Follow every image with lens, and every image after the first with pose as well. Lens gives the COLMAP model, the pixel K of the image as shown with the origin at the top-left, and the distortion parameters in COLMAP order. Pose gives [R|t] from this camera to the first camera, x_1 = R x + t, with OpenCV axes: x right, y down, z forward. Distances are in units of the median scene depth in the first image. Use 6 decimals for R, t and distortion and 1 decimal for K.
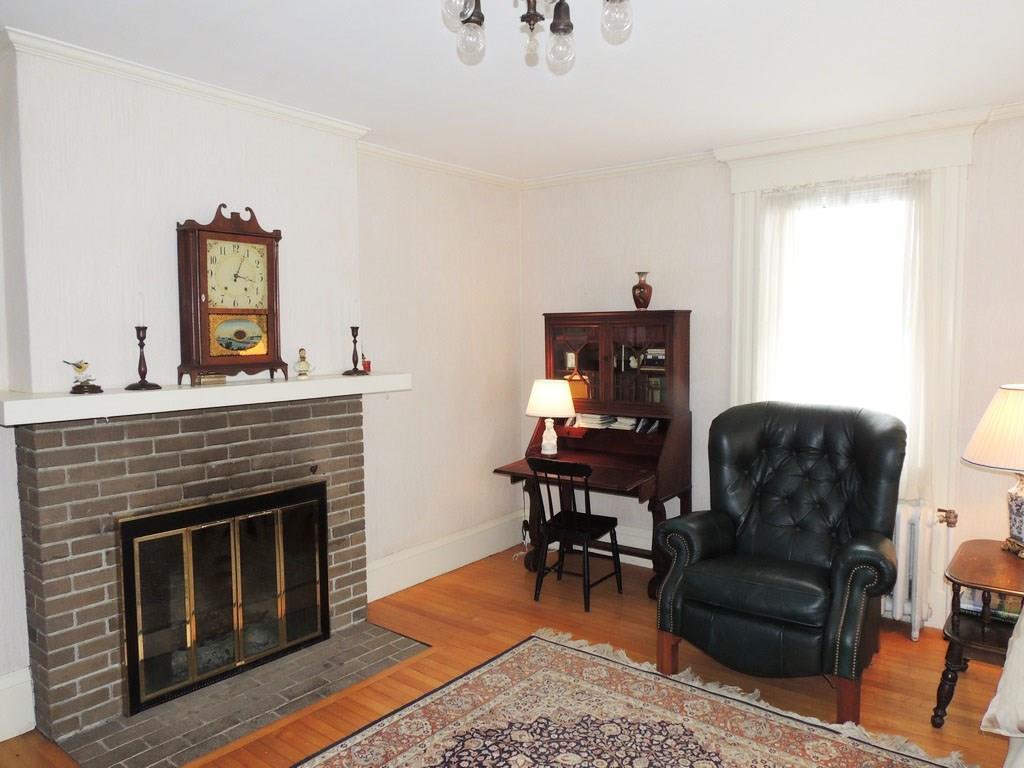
lens RADIAL K [[709.5, 0, 512.4], [0, 709.5, 394.2], [0, 0, 1]] dist [-0.031011, 0.000354]
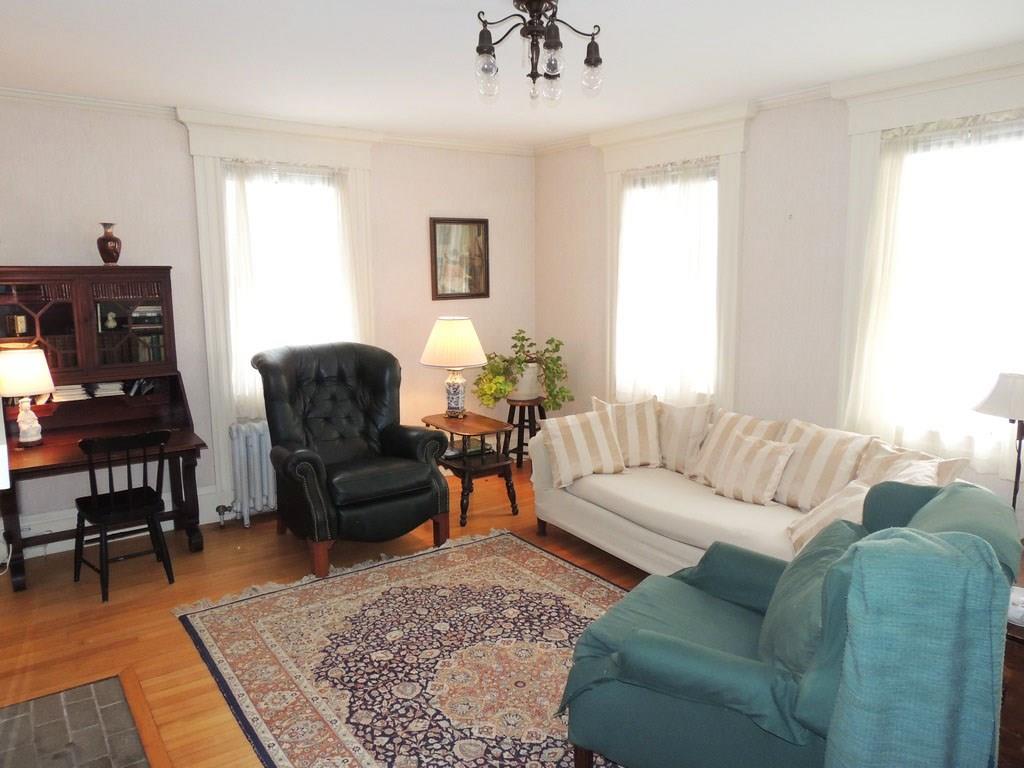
lens RADIAL K [[727.3, 0, 512.0], [0, 727.3, 384.0], [0, 0, 1]] dist [-0.022702, 0.003971]
pose [[0.270997, -0.147566, 0.951202, -0.753361], [0.075393, 0.988398, 0.131857, -0.062571], [-0.959623, 0.035981, 0.278979, 0.301177]]
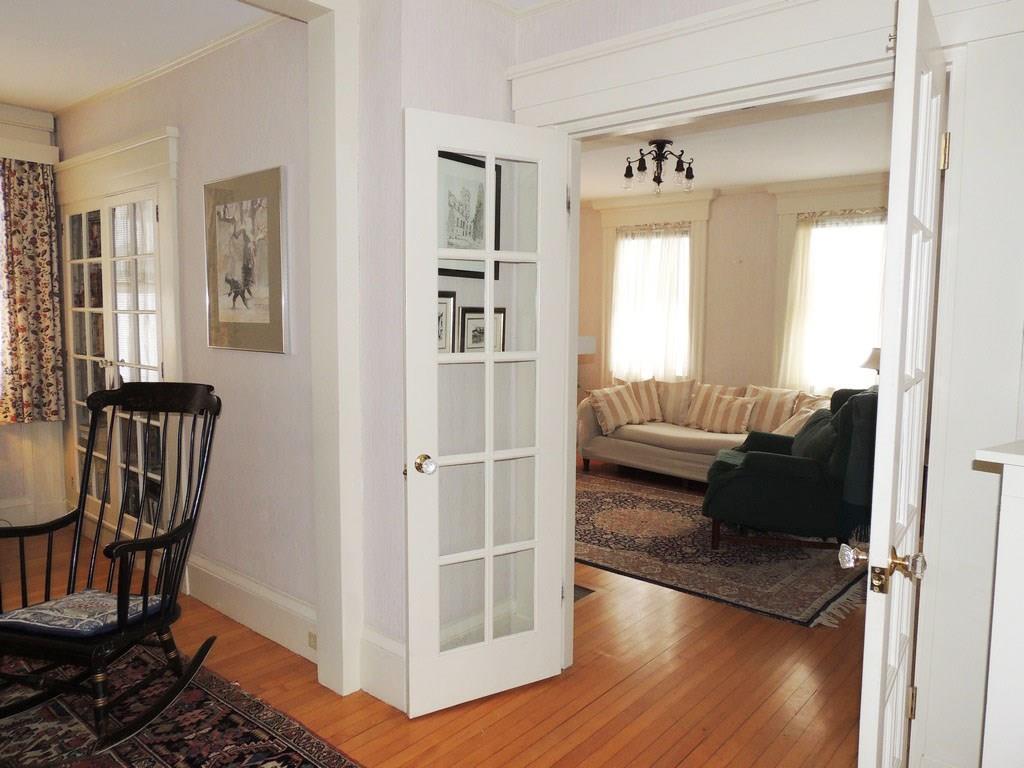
lens RADIAL K [[714.3, 0, 512.0], [0, 714.3, 384.0], [0, 0, 1]] dist [-0.036944, -0.003568]
pose [[0.056154, -0.098358, 0.993565, -1.449265], [0.061454, 0.993589, 0.094887, -0.034206], [-0.996529, 0.055731, 0.061839, 0.720838]]
